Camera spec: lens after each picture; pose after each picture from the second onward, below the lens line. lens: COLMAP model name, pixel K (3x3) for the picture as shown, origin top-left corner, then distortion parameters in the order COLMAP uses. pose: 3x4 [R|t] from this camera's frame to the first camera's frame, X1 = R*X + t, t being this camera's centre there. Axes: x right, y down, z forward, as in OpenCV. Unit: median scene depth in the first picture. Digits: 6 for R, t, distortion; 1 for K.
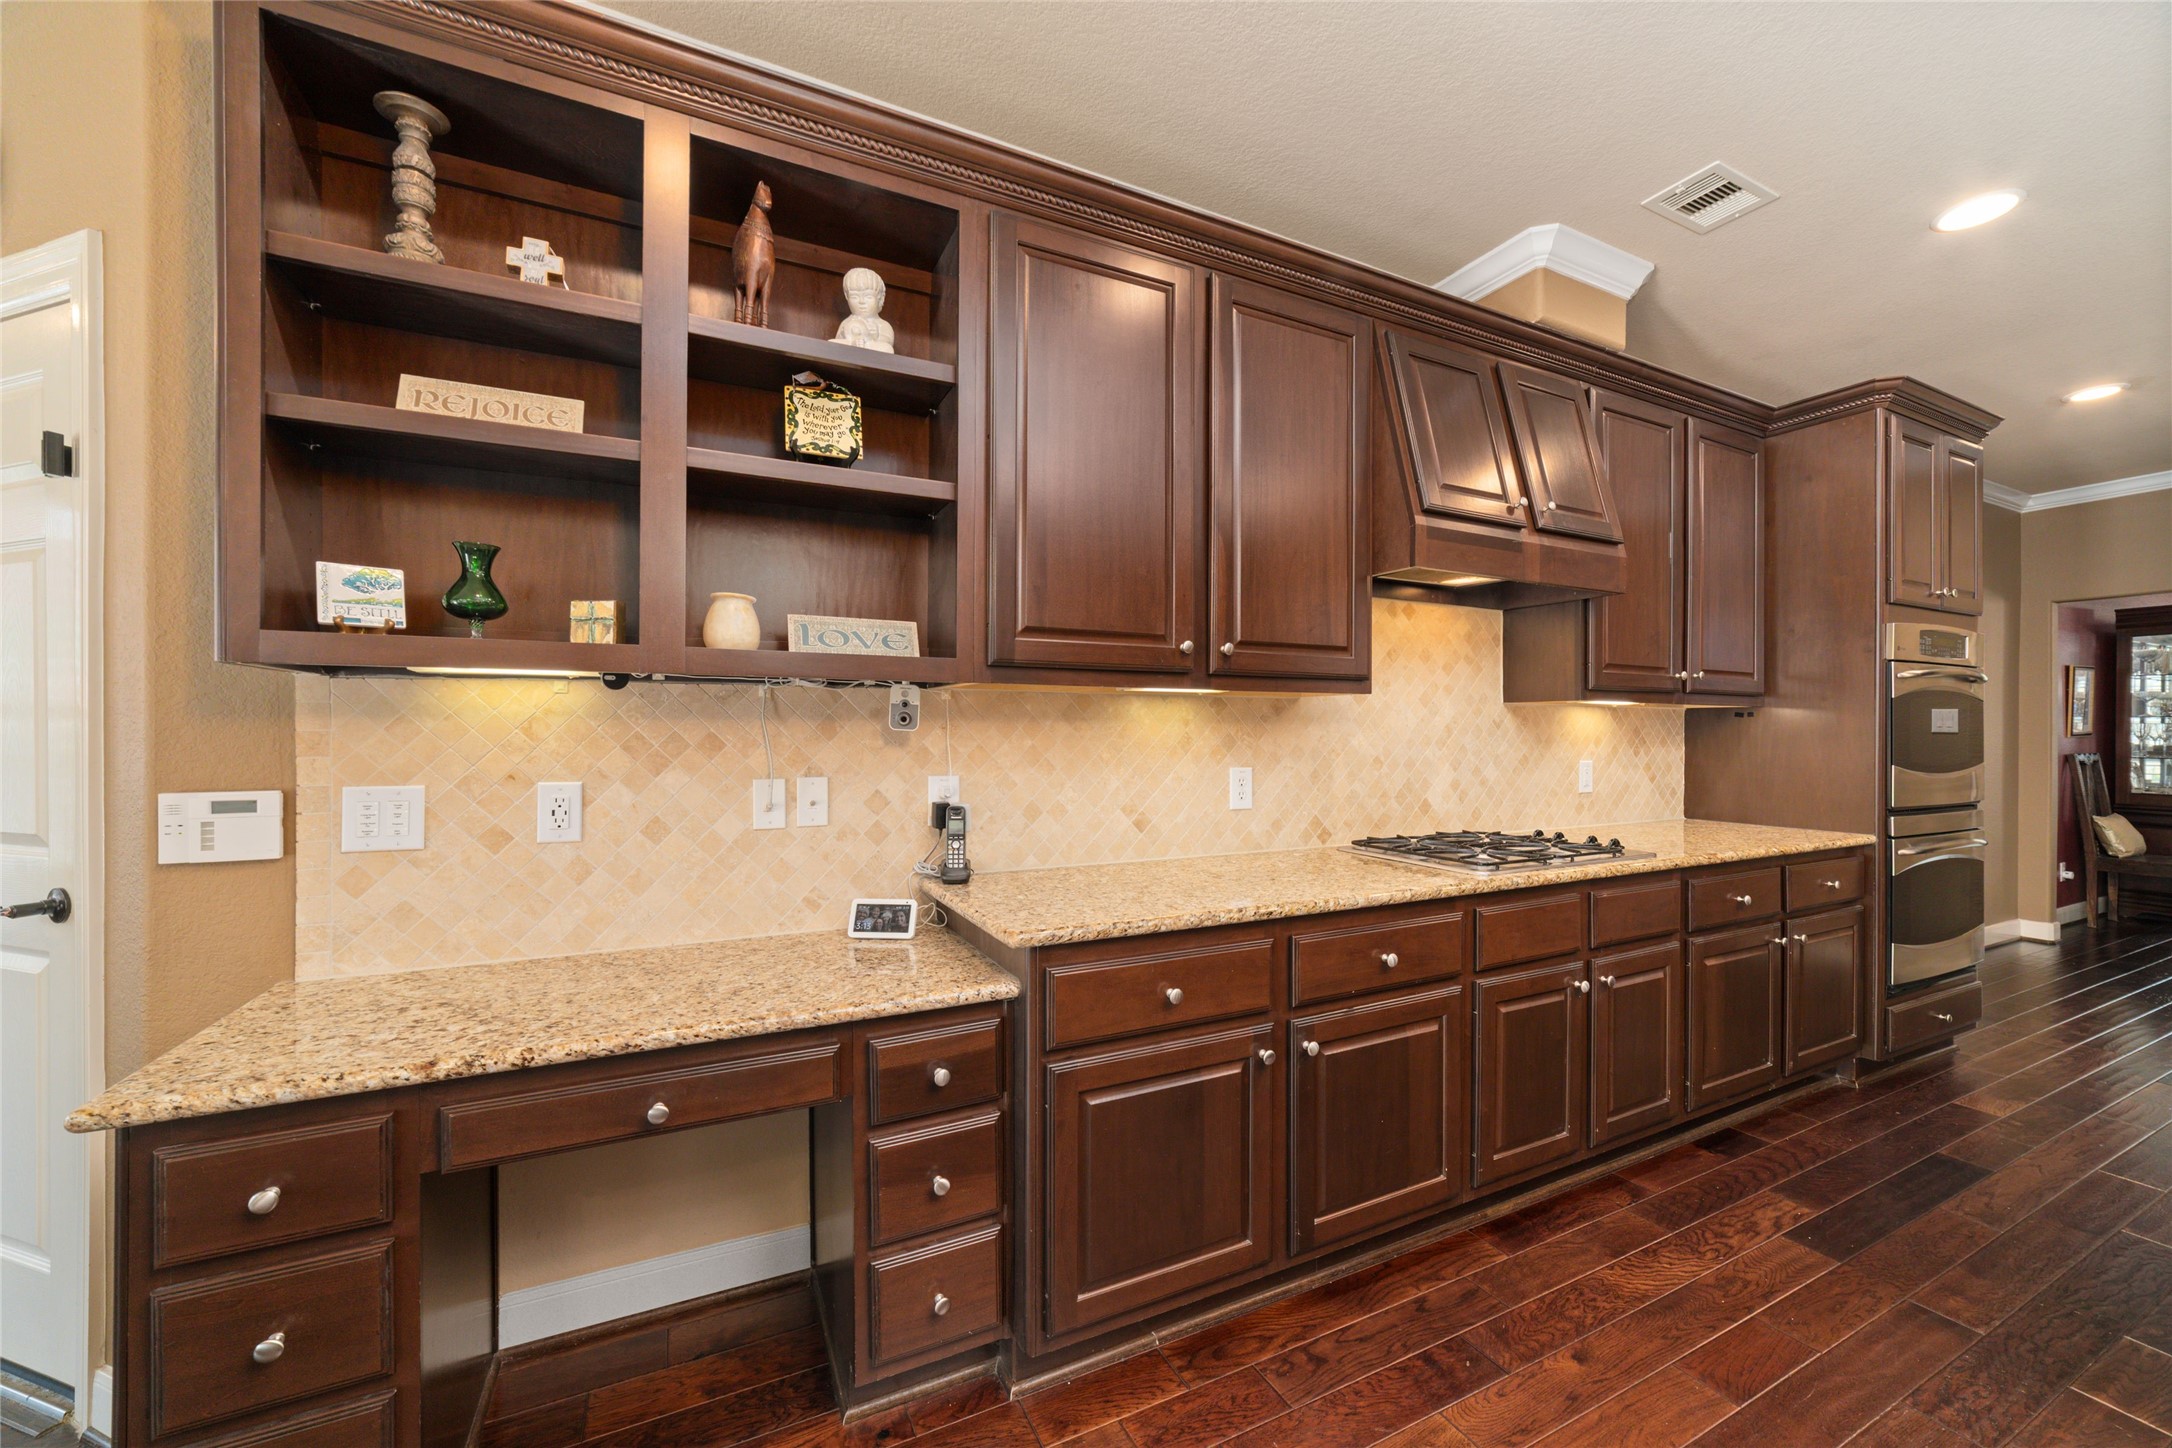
lens RADIAL K [[833.9, 0, 1083.2], [0, 833.9, 732.6], [0, 0, 1]] dist [-0.019409, 0.005575]
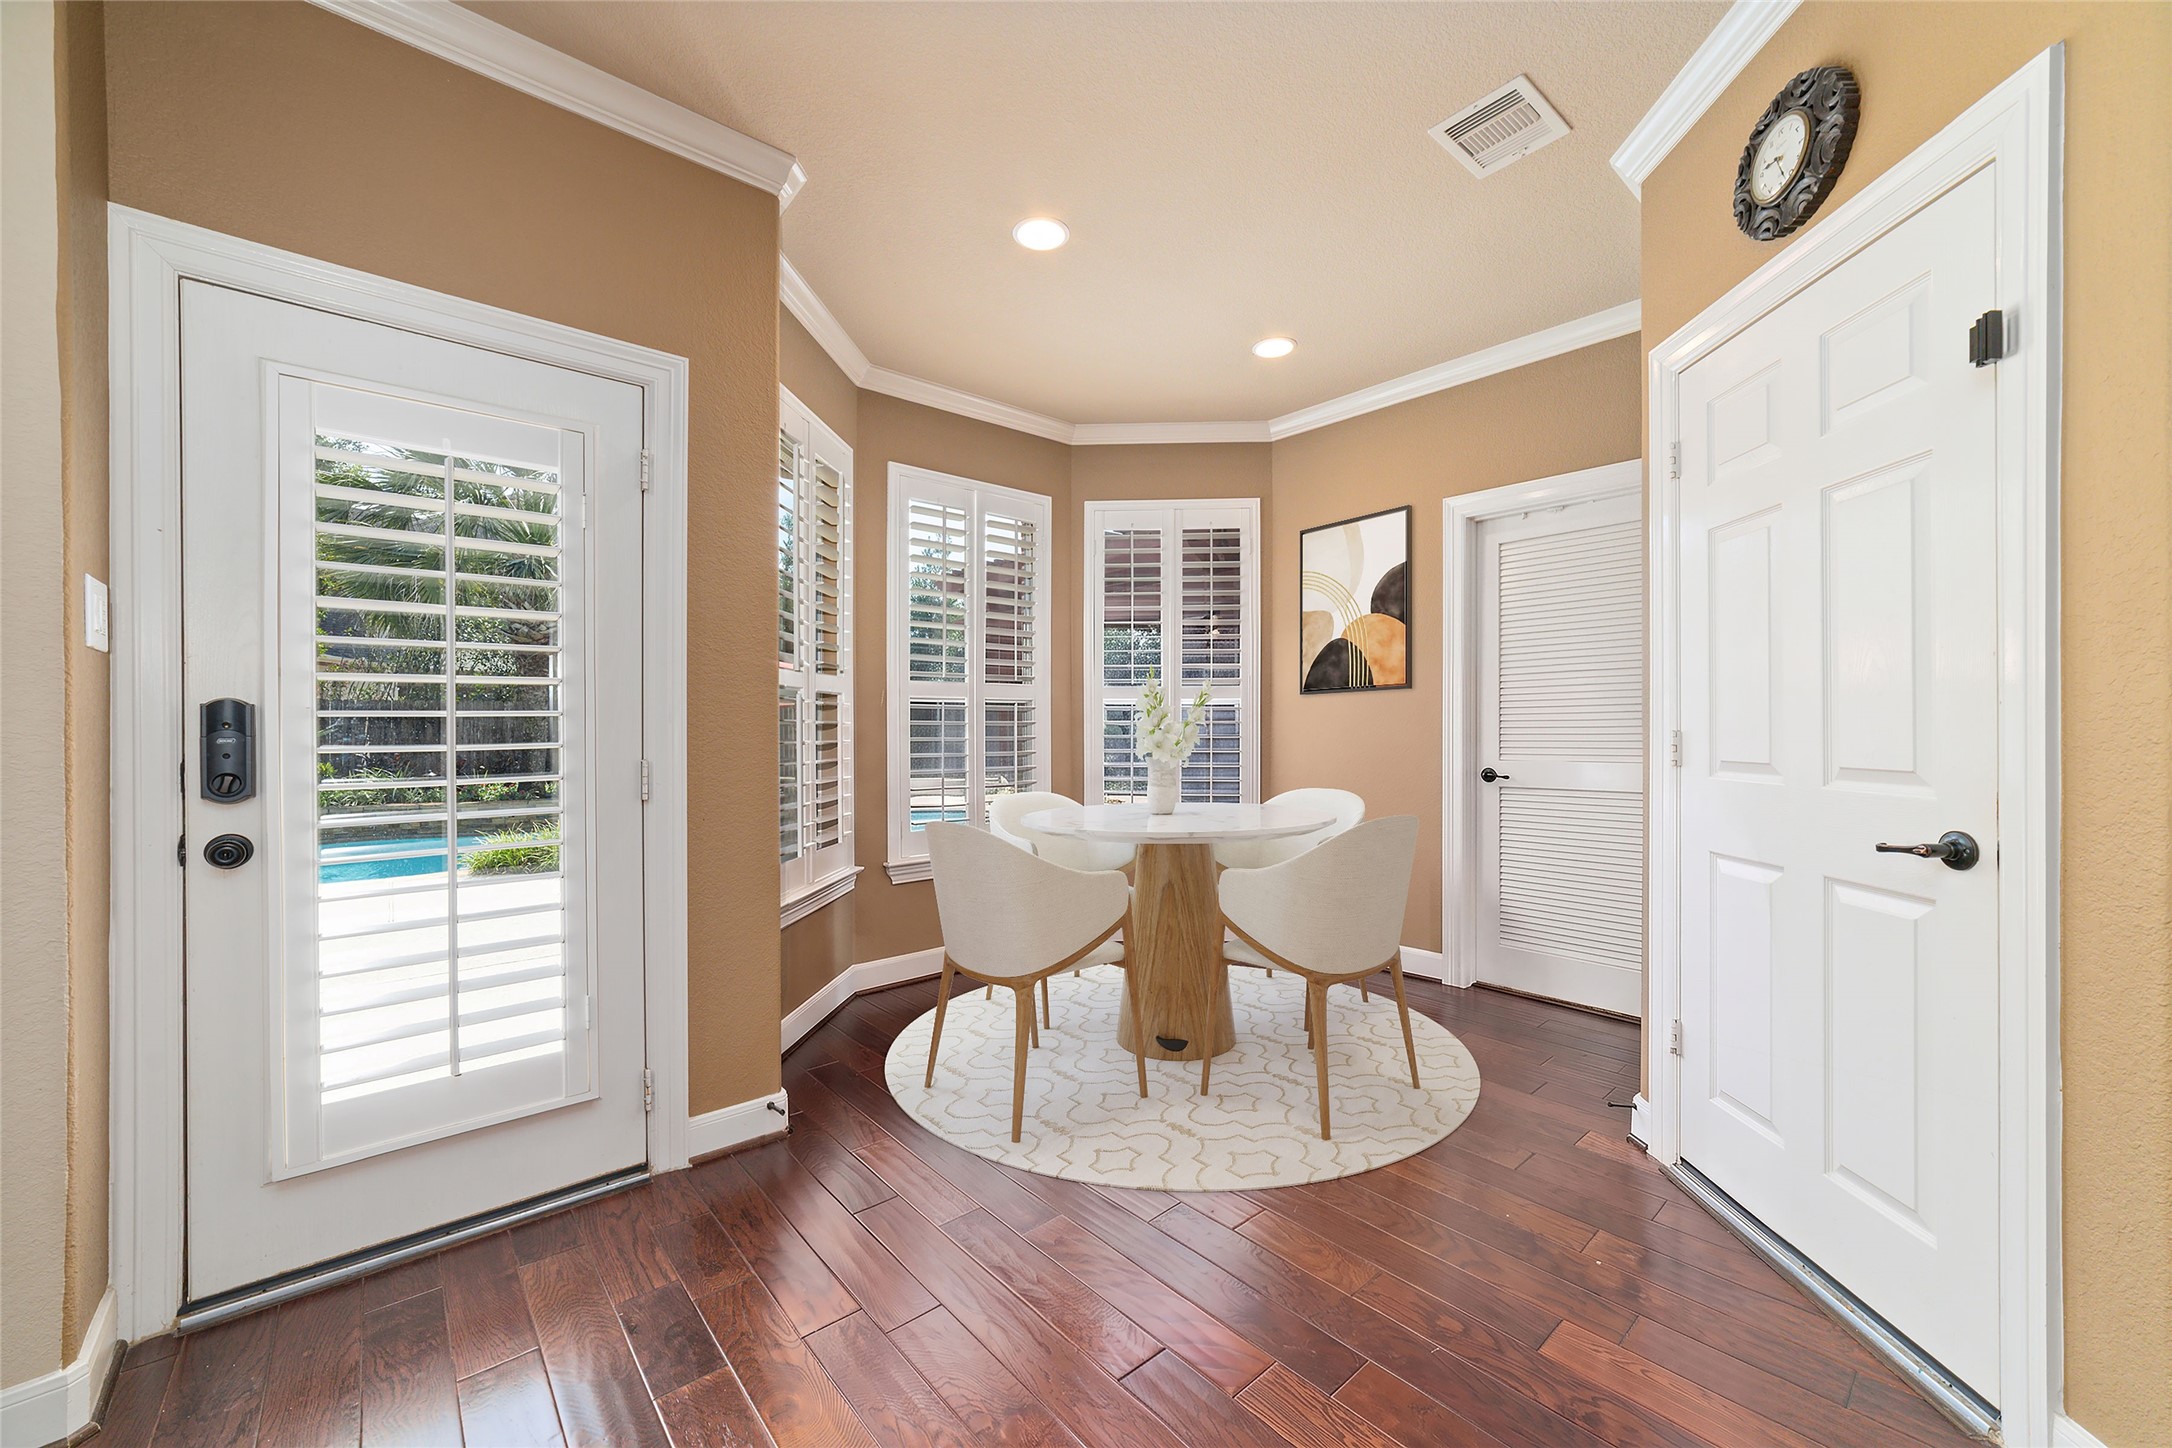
lens RADIAL K [[833.9, 0, 1080.4], [0, 833.9, 731.2], [0, 0, 1]] dist [-0.019409, 0.005575]
pose [[0.237991, 0.000827, -0.971267, -0.498365], [-0.000682, 1.000000, 0.000684, 0.065769], [0.971267, 0.000499, 0.237992, -0.117131]]
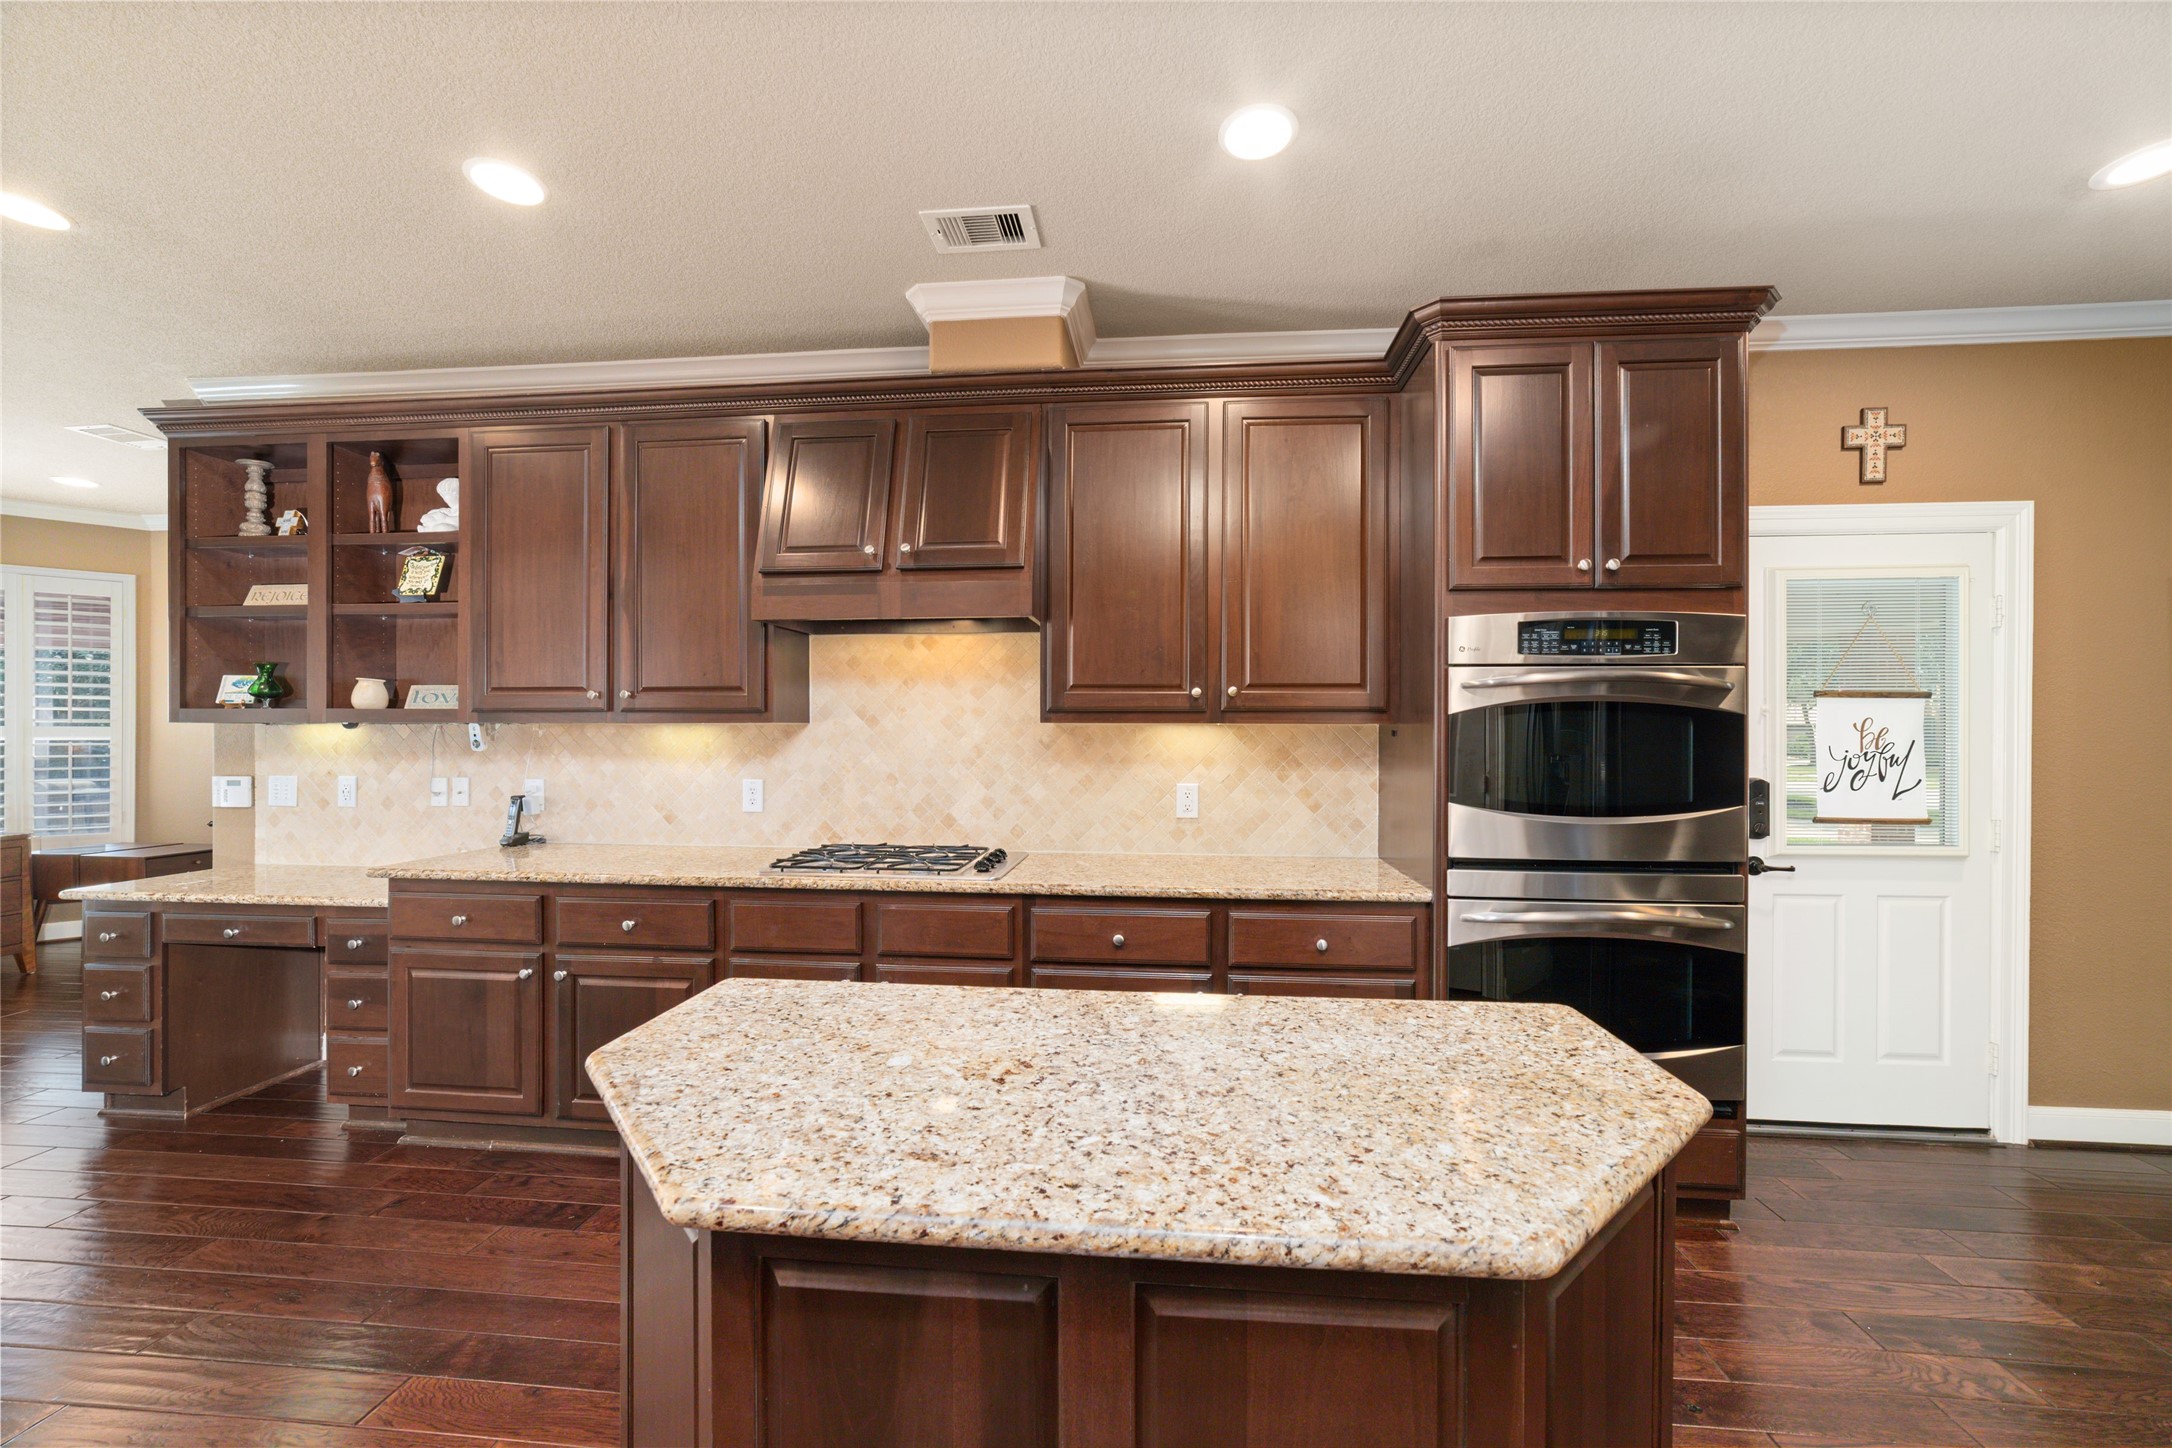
lens RADIAL K [[833.9, 0, 1092.8], [0, 833.9, 734.0], [0, 0, 1]] dist [-0.019409, 0.005575]
pose [[0.851416, 0.001506, -0.524489, 1.708507], [-0.000501, 0.999998, 0.002060, -0.039815], [0.524491, -0.001491, 0.851415, 0.249662]]
